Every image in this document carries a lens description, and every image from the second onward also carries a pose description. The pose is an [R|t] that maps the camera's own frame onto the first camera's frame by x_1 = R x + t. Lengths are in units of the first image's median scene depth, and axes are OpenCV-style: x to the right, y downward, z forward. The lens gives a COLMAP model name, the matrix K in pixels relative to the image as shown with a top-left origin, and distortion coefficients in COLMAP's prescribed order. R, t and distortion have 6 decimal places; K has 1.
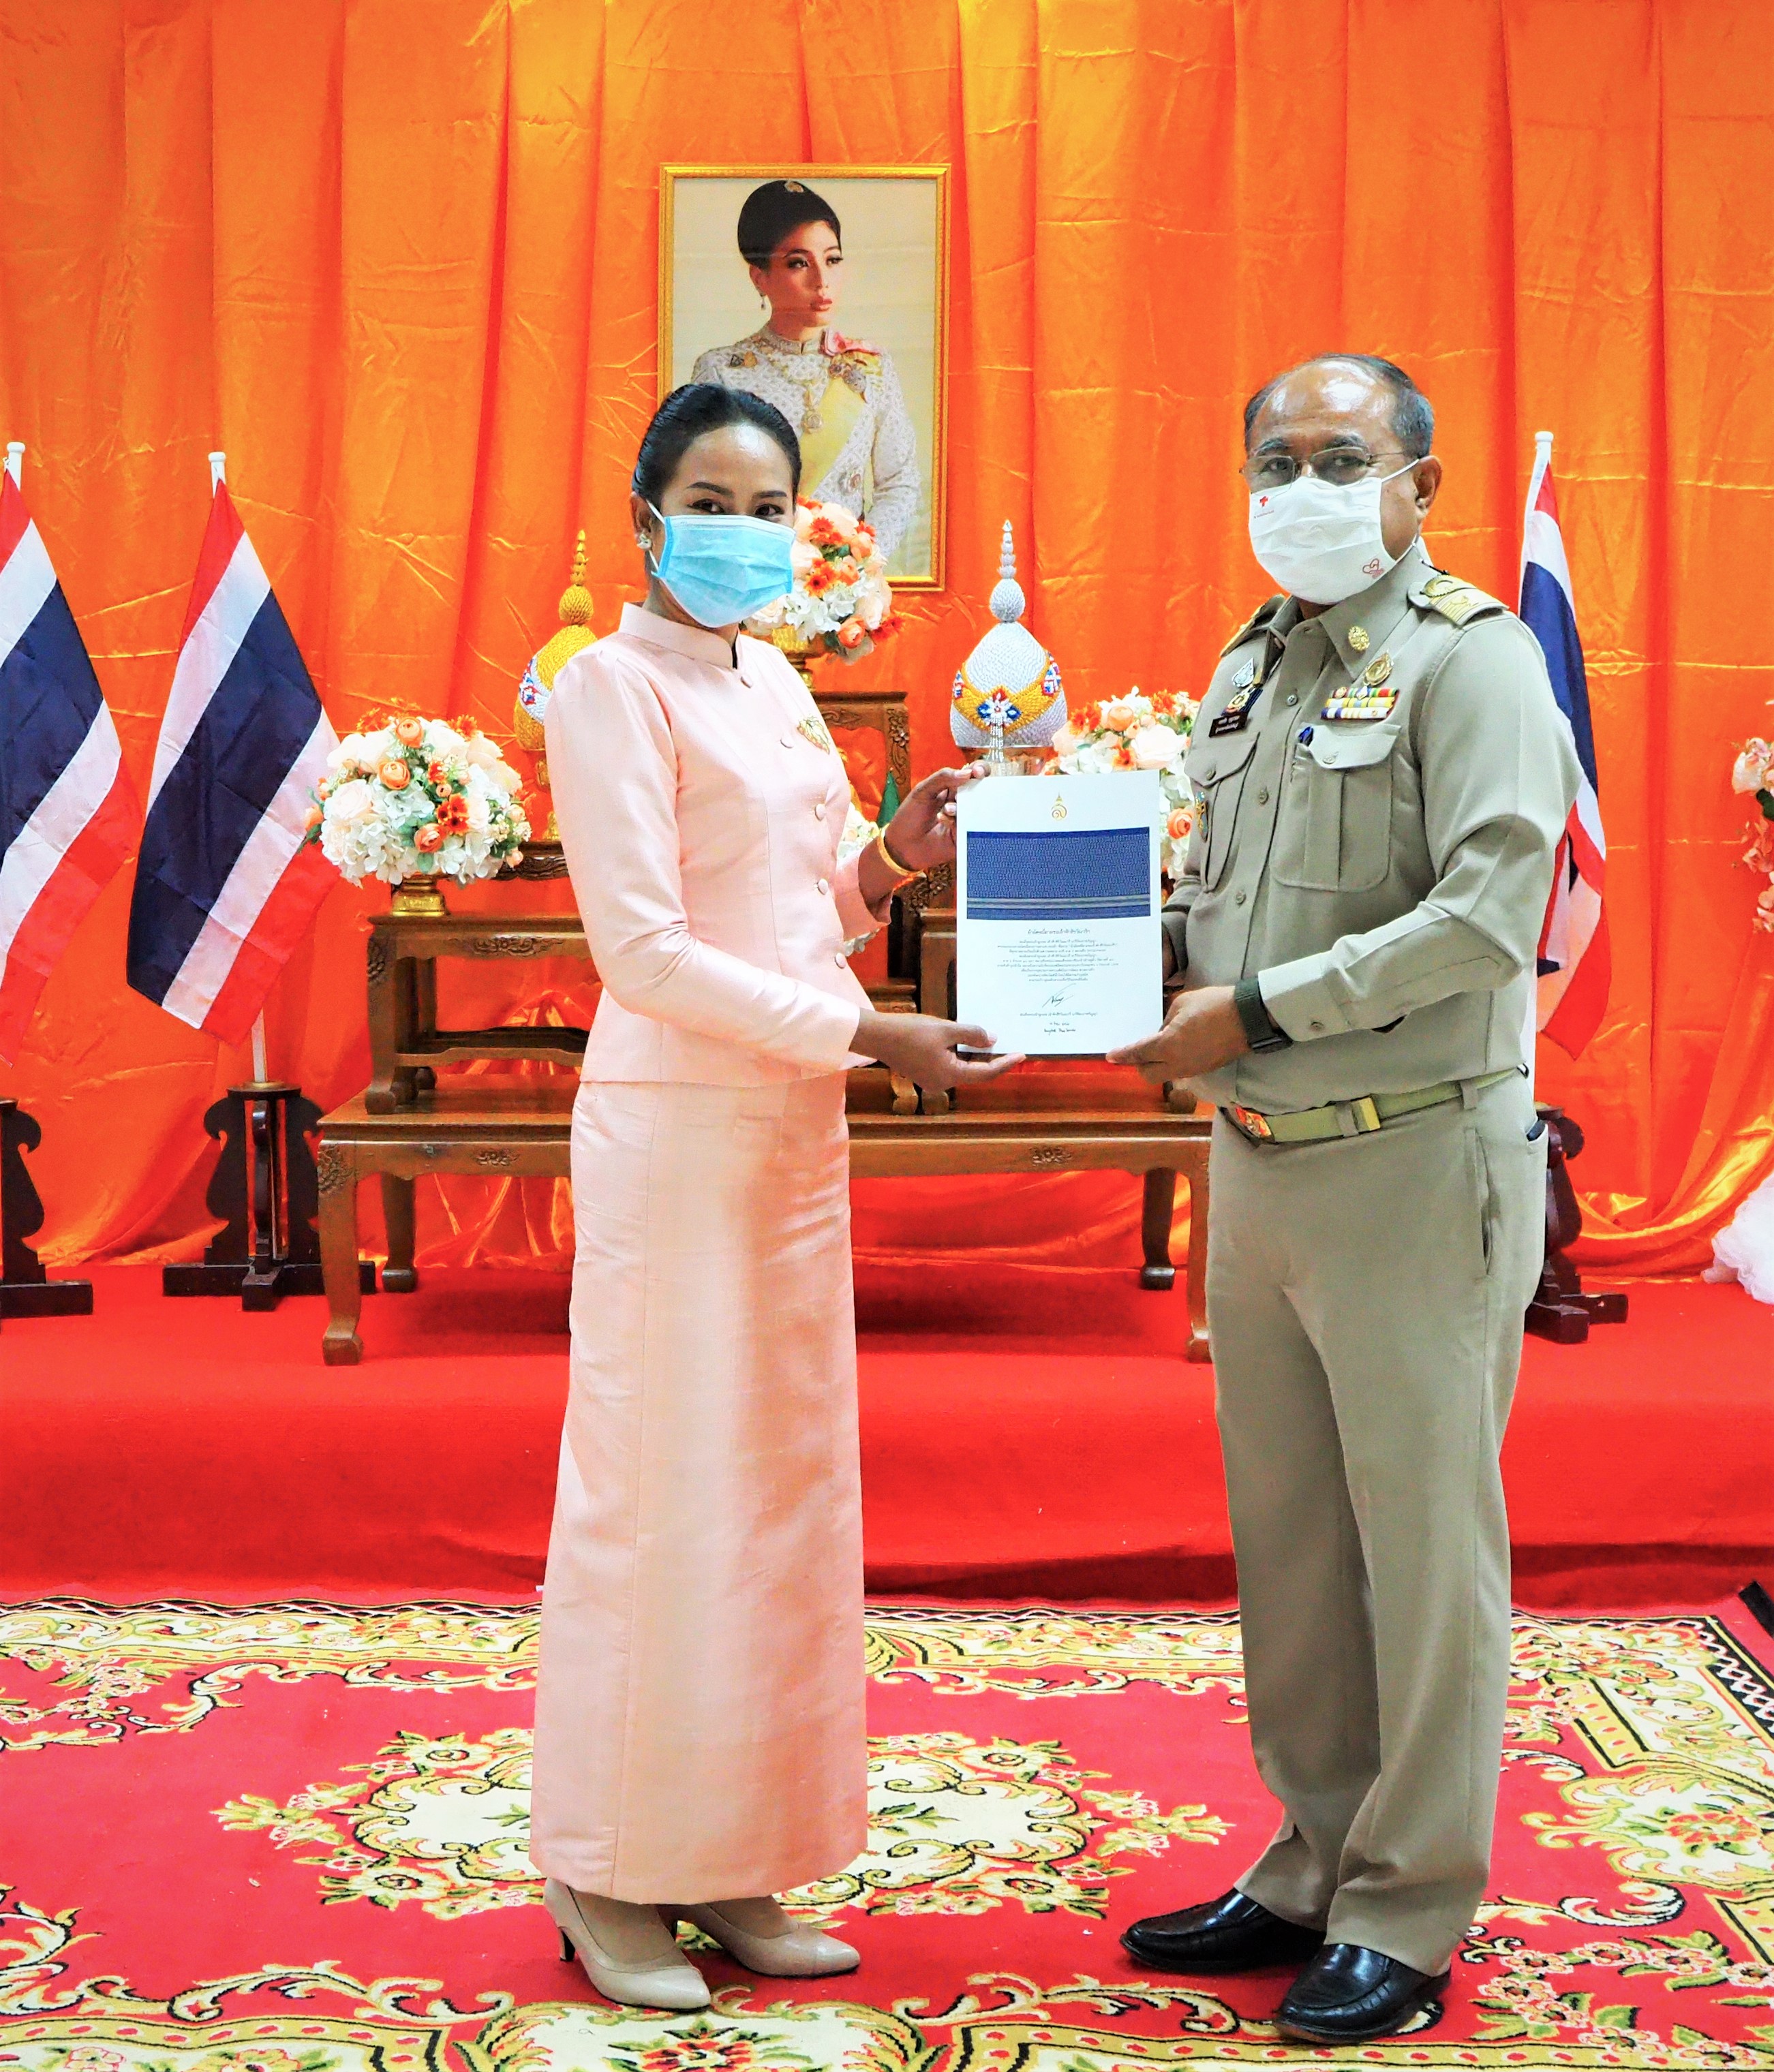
lens RADIAL K [[3276.4, 0, 730.9], [0, 3276.4, 995.9], [0, 0, 1]] dist [-0.013840, 0.006725]
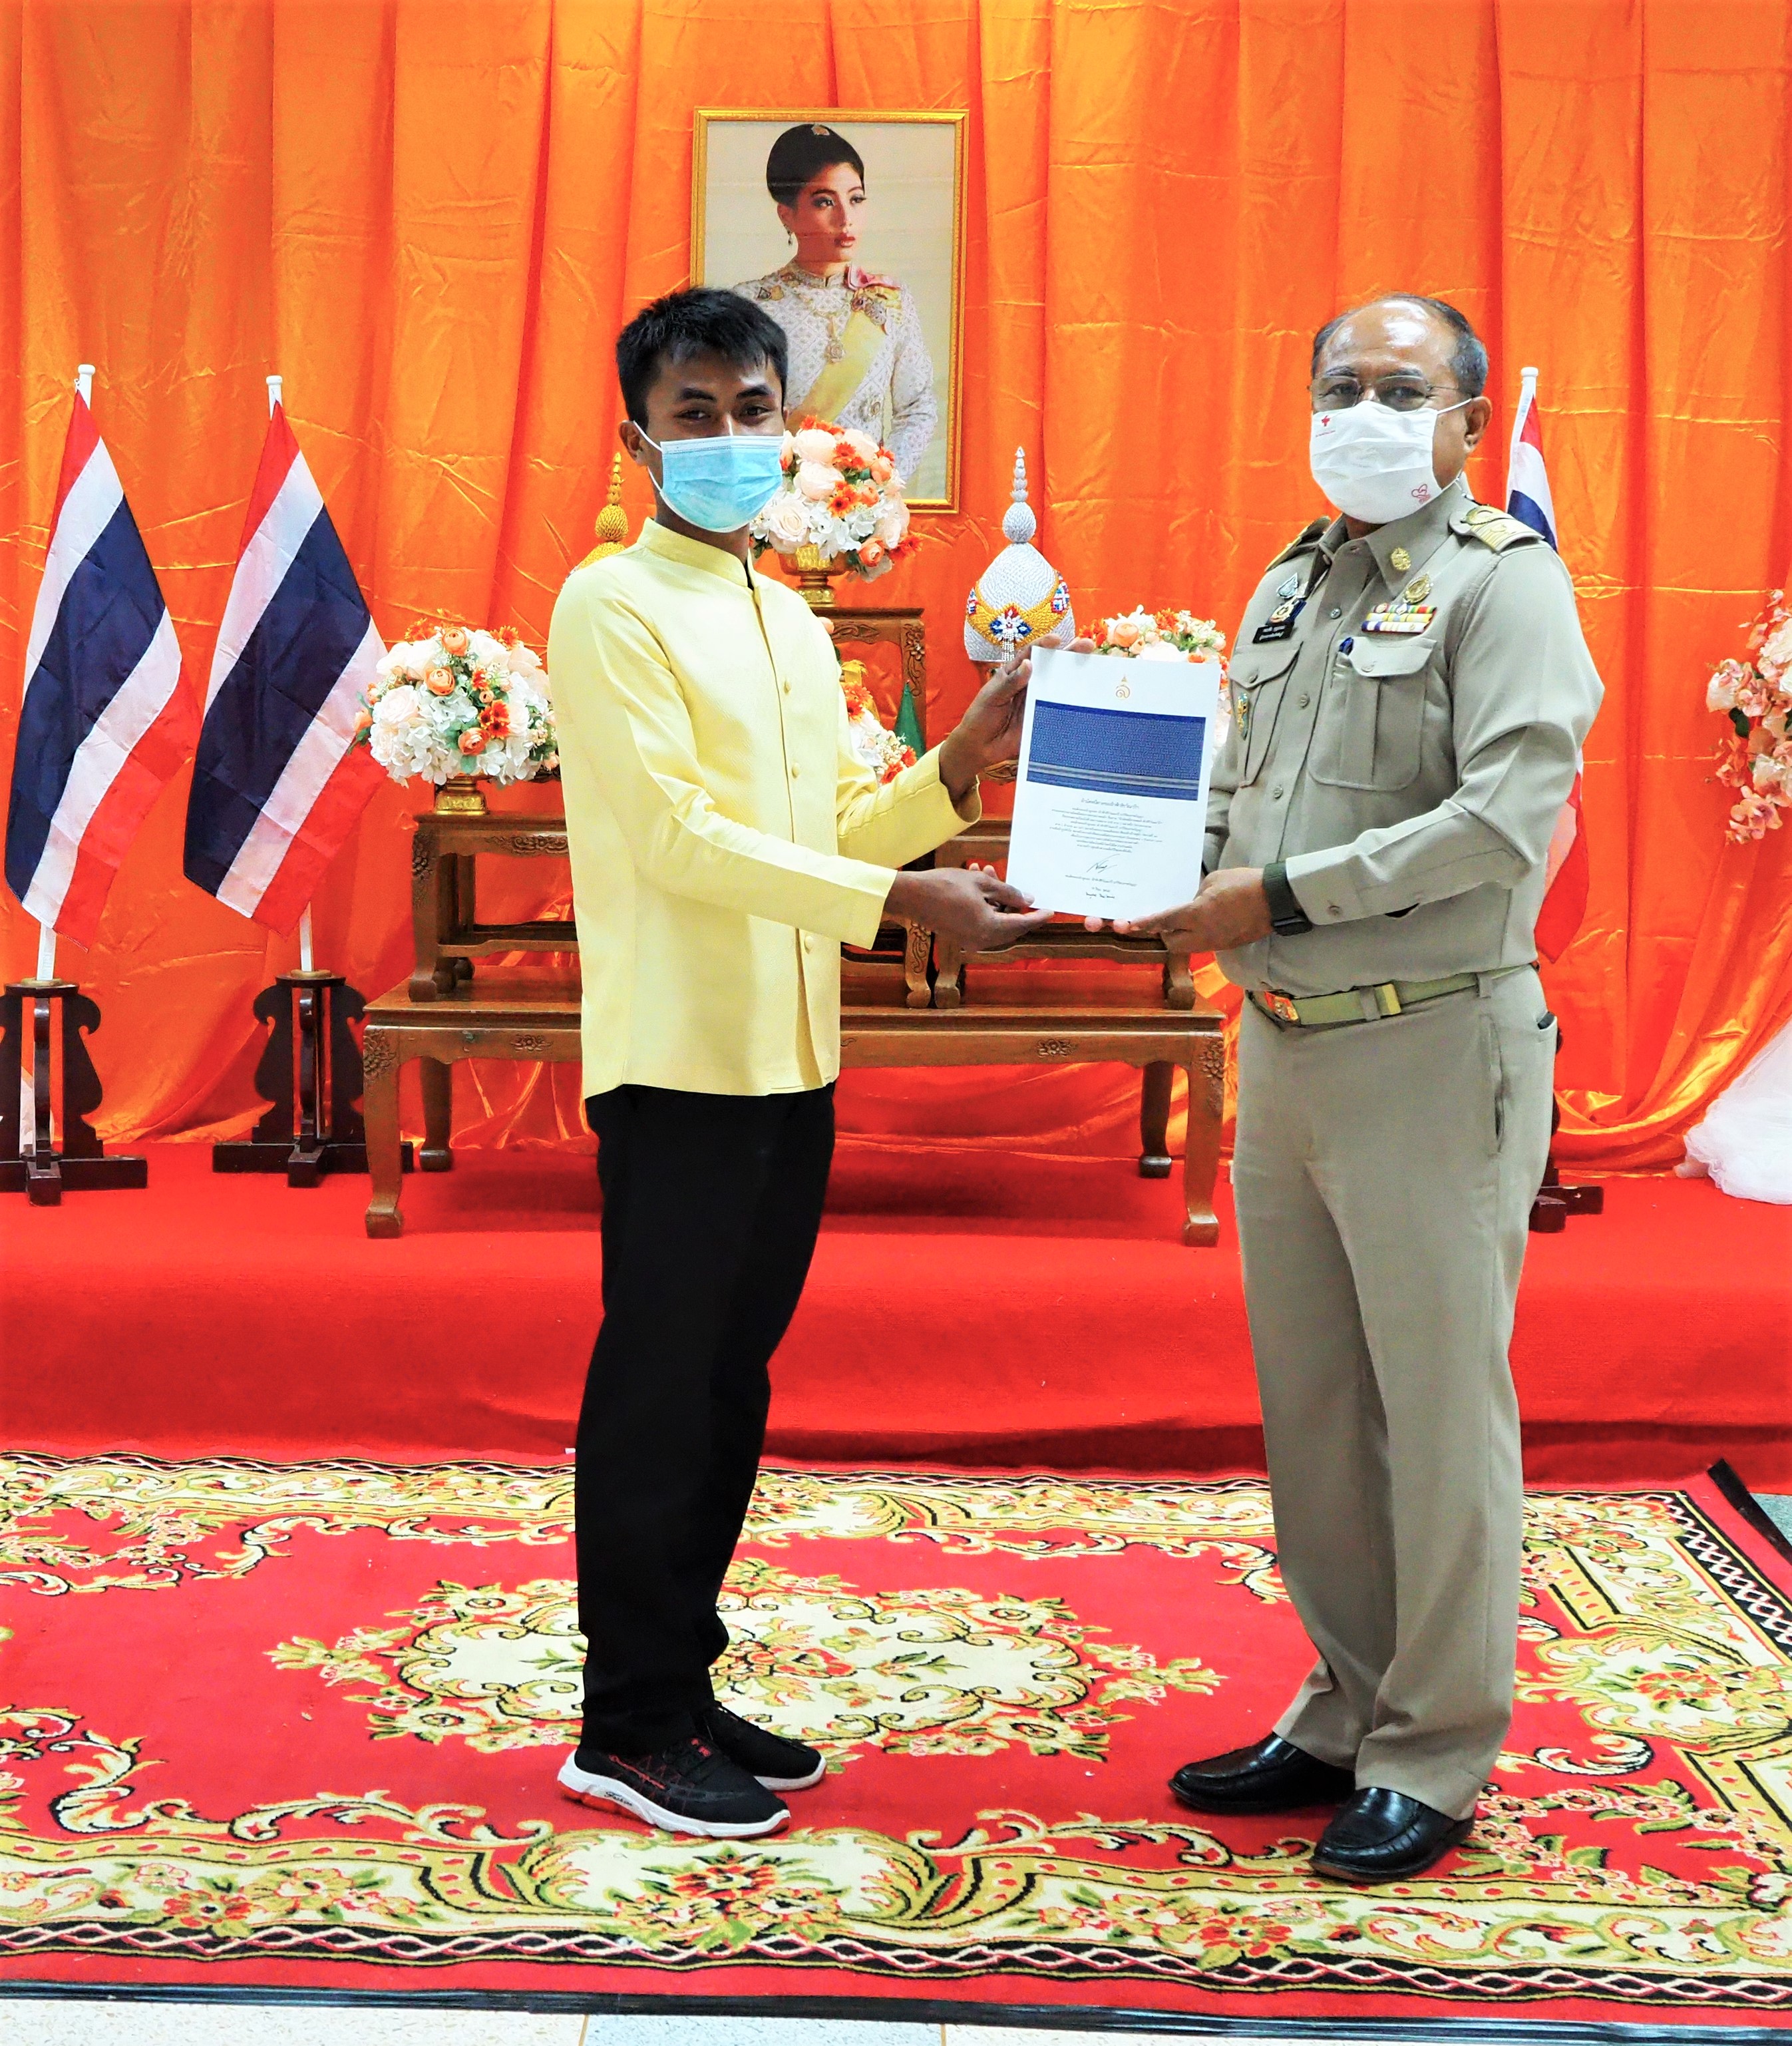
lens RADIAL K [[3155.7, 0, 693.4], [0, 3155.7, 861.5], [0, 0, 1]] dist [-0.013945, -0.010684]
pose [[0.999842, 0.010749, -0.014129, -0.006065], [-0.010929, 0.999860, -0.012688, 0.003170], [0.013990, 0.012840, 0.999820, -0.021124]]
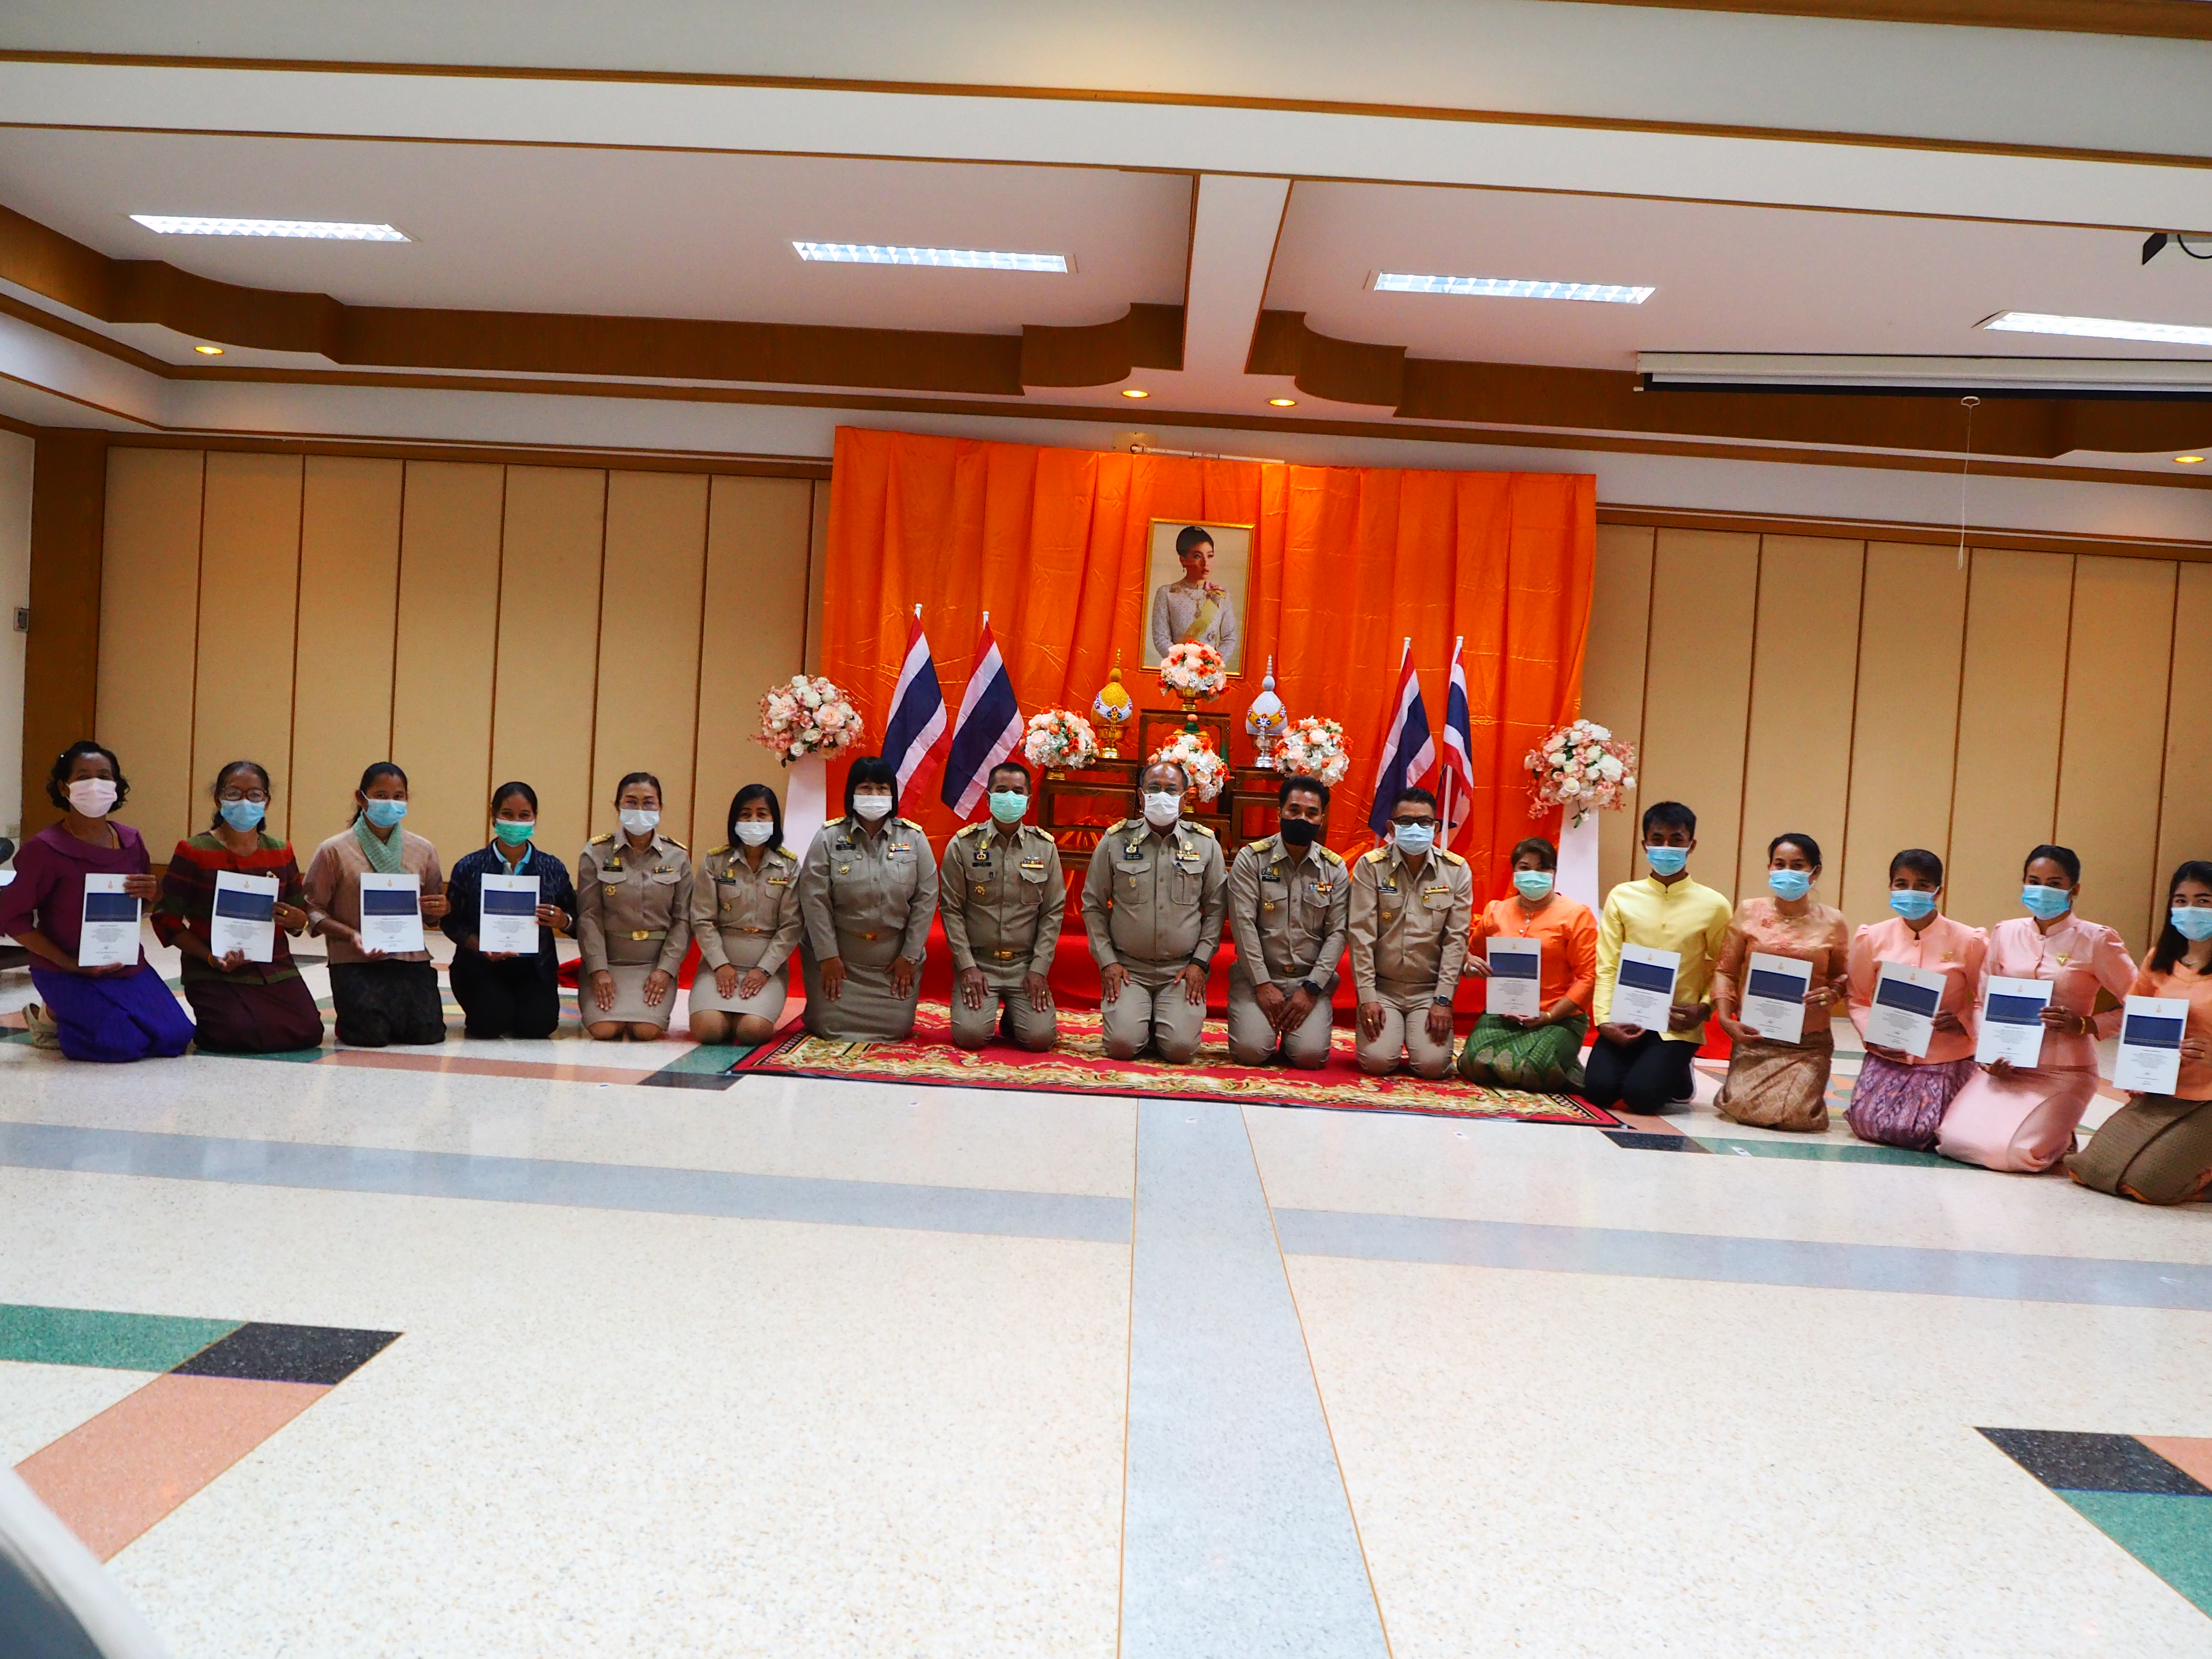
lens RADIAL K [[1783.6, 0, 1106.0], [0, 1783.6, 829.5], [0, 0, 1]] dist [-0.084116, 0.012072]
pose [[0.997941, 0.061863, 0.016914, -0.084251], [-0.061156, 0.997346, -0.039514, 0.085125], [-0.019313, 0.038398, 0.999076, -0.601771]]
